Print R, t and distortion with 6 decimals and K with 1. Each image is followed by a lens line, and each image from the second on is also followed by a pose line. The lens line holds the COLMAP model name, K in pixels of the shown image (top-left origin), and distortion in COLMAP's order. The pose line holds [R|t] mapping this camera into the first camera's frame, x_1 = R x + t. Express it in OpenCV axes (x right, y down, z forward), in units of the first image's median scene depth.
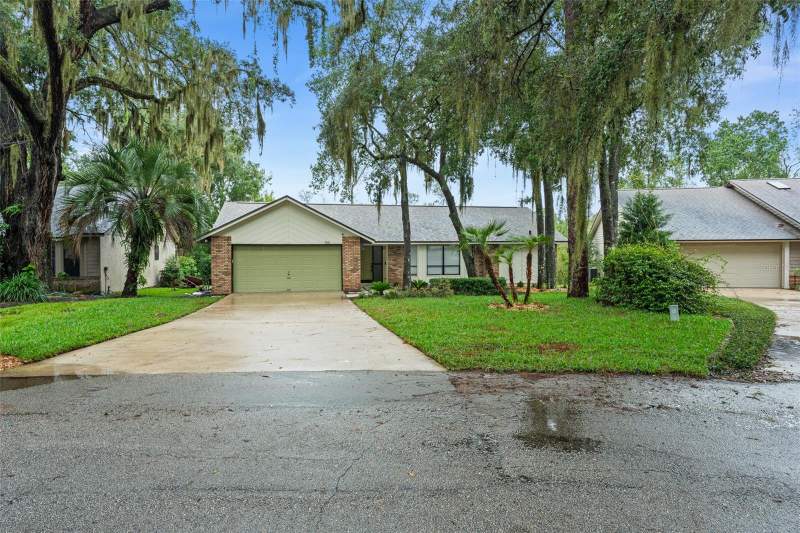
lens RADIAL K [[437.0, 0, 399.3], [0, 437.0, 264.1], [0, 0, 1]] dist [-0.001800, 0.000390]
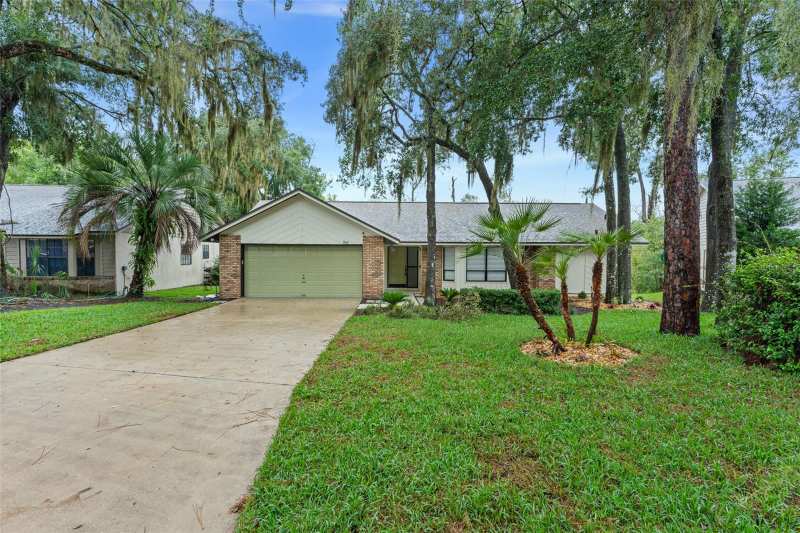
lens RADIAL K [[373.6, 0, 401.1], [0, 373.6, 266.4], [0, 0, 1]] dist [-0.000515, -0.000950]
pose [[0.982761, 0.018060, -0.183996, 0.083893], [-0.016006, 0.999792, 0.012644, -0.013344], [0.184186, -0.009481, 0.982846, 0.293830]]
